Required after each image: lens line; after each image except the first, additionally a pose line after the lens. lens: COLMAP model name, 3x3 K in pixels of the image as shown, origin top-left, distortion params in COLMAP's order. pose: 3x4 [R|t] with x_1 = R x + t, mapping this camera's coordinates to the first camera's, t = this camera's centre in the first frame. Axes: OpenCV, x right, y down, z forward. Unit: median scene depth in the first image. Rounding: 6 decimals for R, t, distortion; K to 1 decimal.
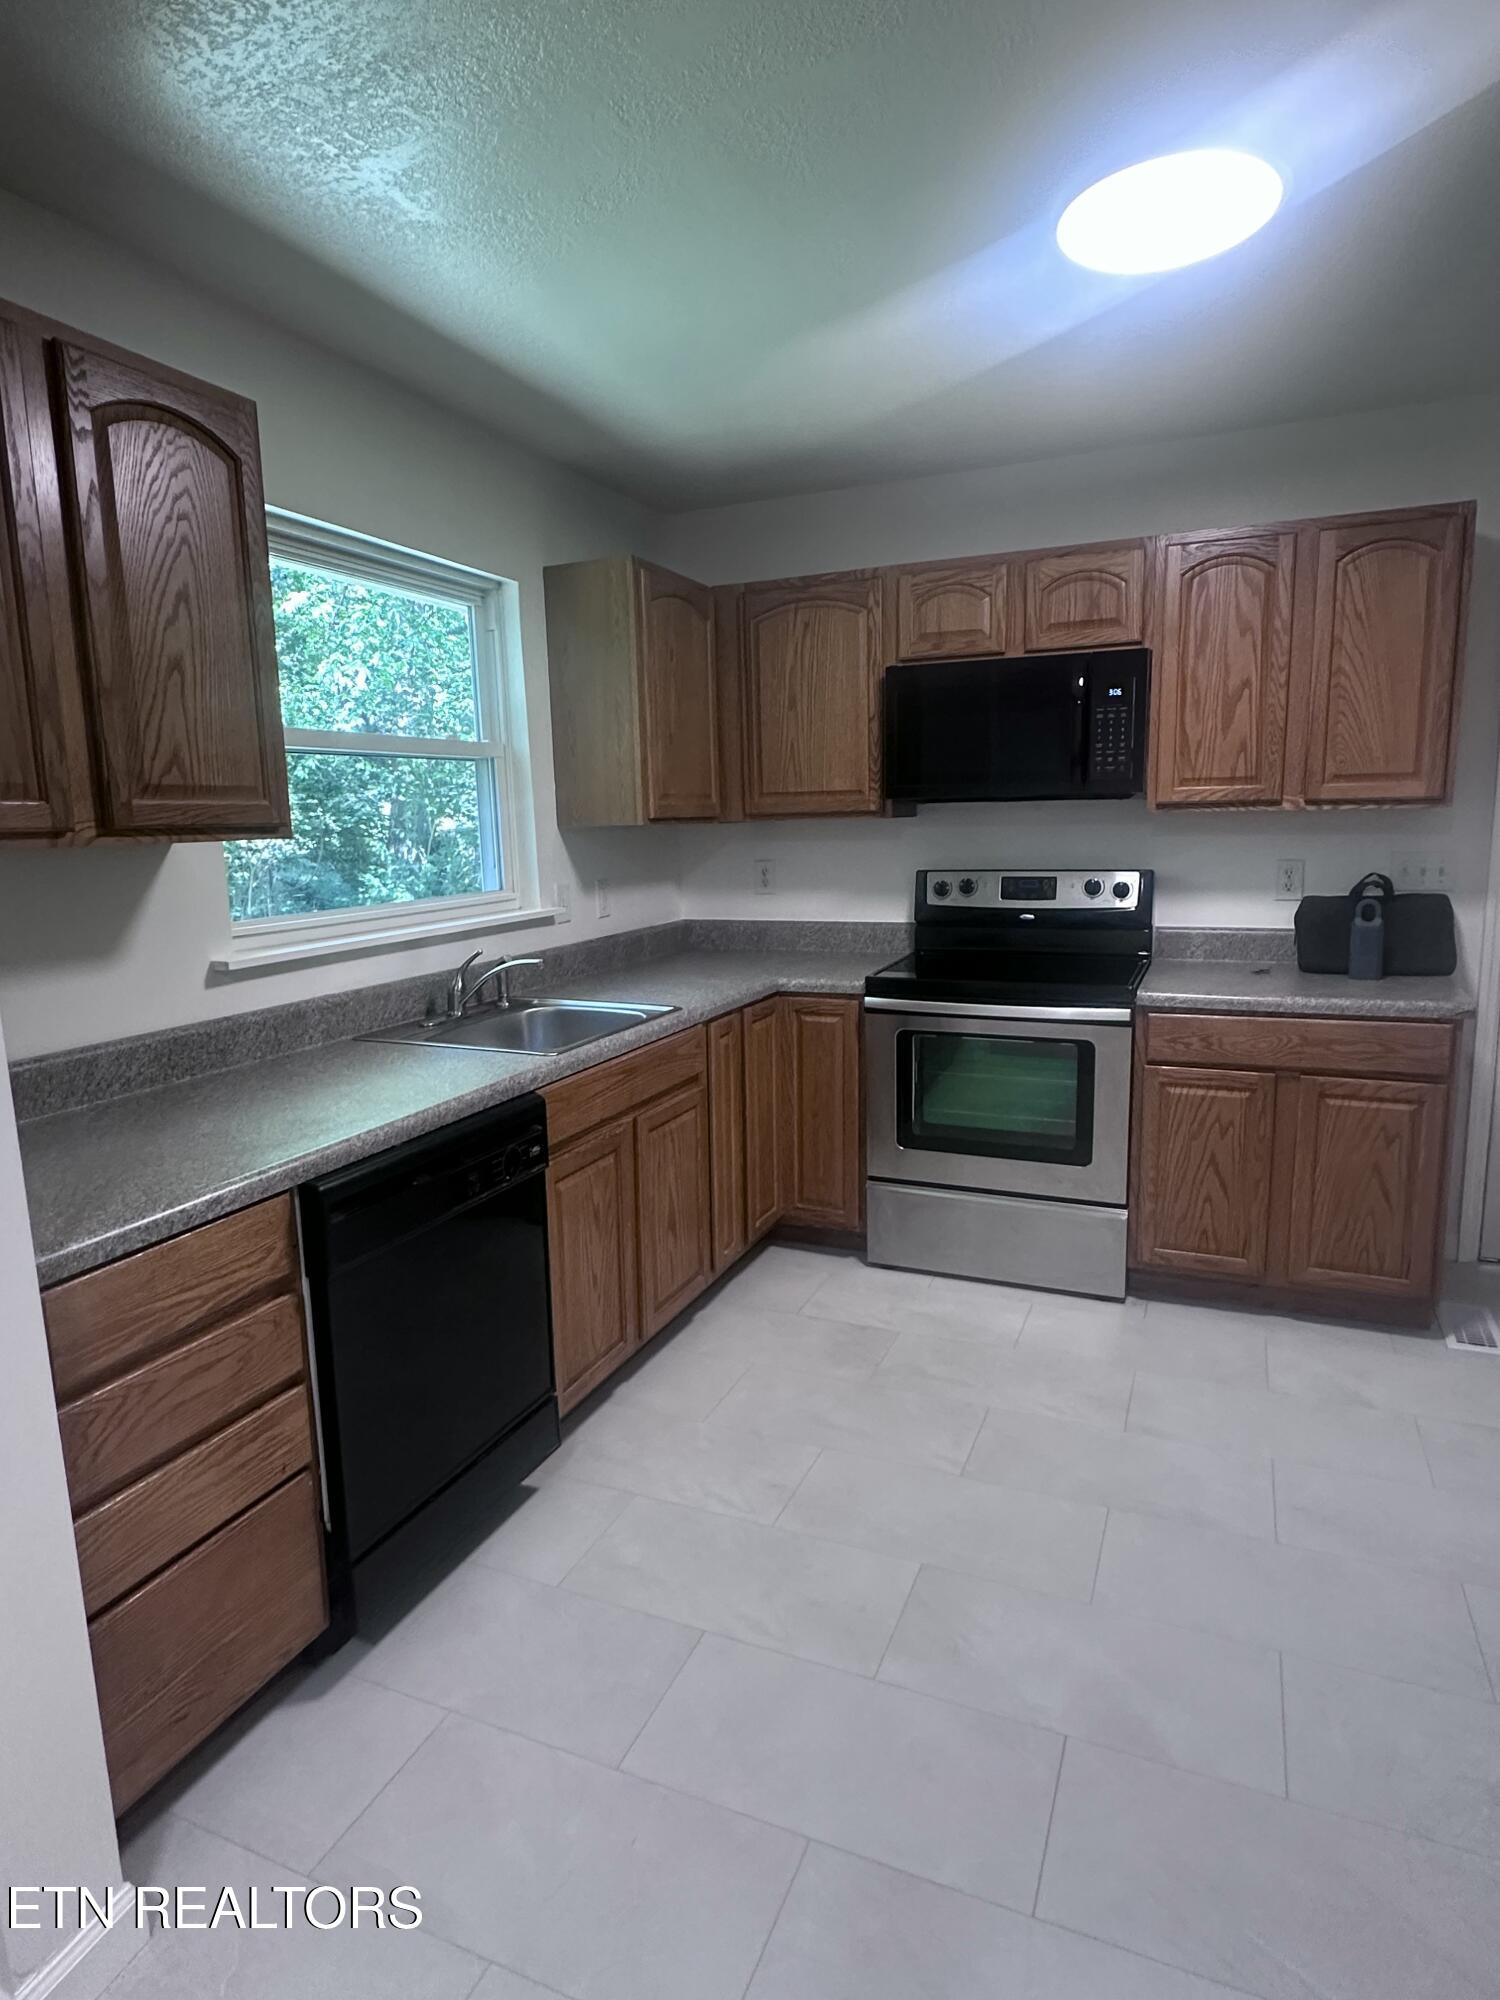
lens RADIAL K [[1121.8, 0, 753.3], [0, 1121.8, 996.6], [0, 0, 1]] dist [-0.004167, 0.002570]
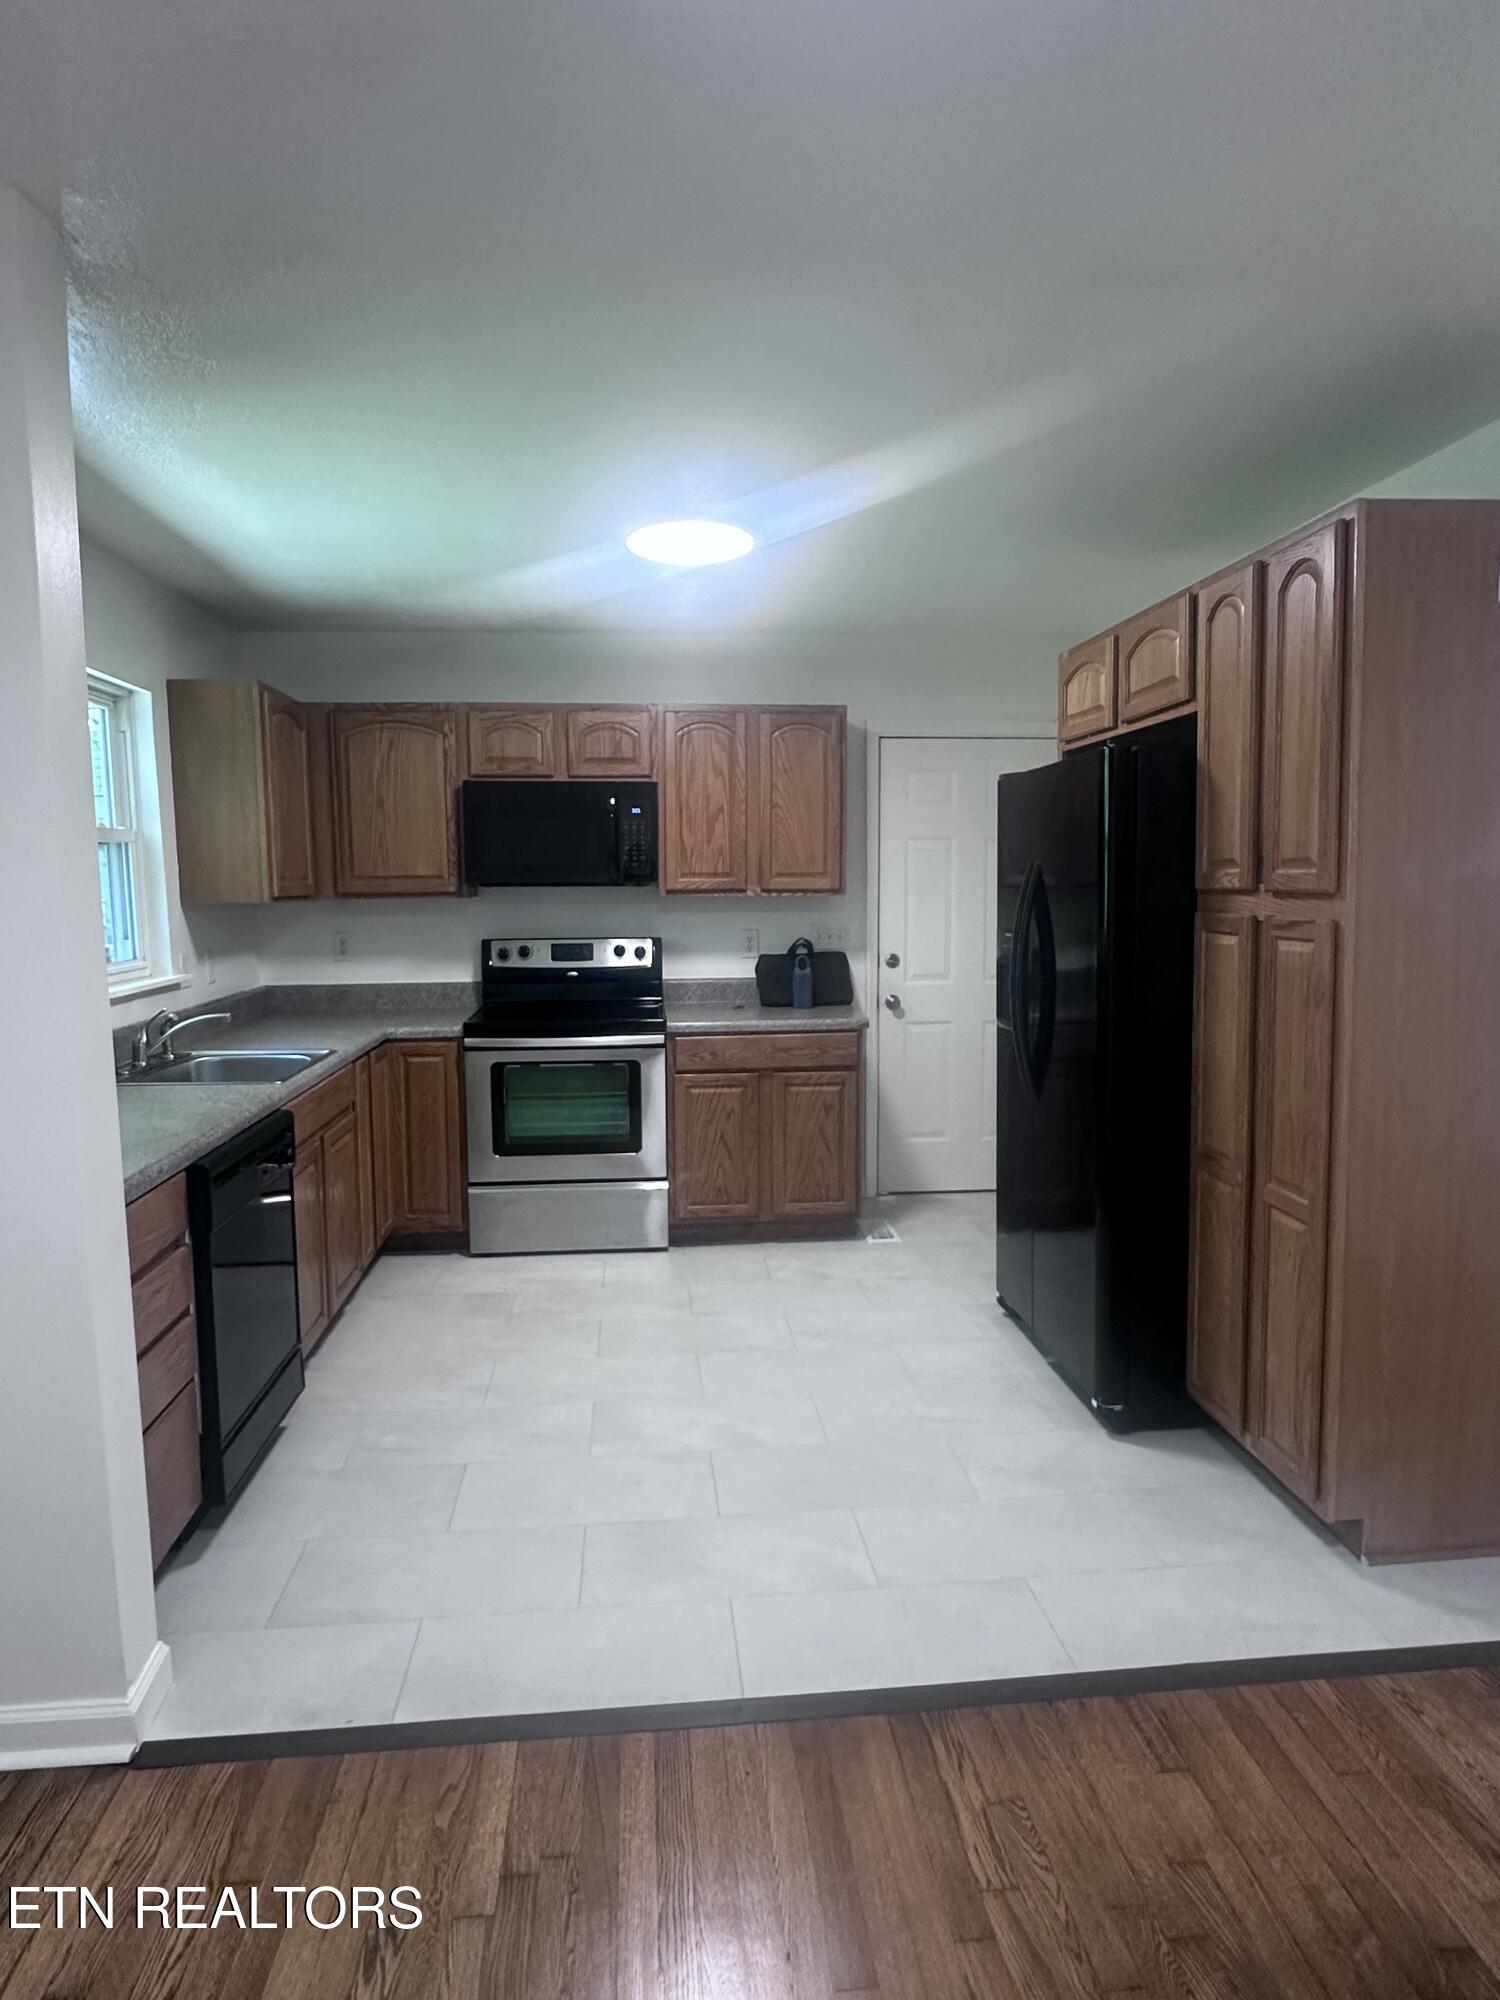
lens RADIAL K [[1168.3, 0, 748.2], [0, 1168.3, 997.3], [0, 0, 1]] dist [-0.001384, -0.000619]
pose [[0.875995, -0.032295, 0.481238, -0.258555], [0.064290, 0.996671, -0.050142, 0.041472], [-0.478016, 0.074863, 0.875155, -0.318074]]
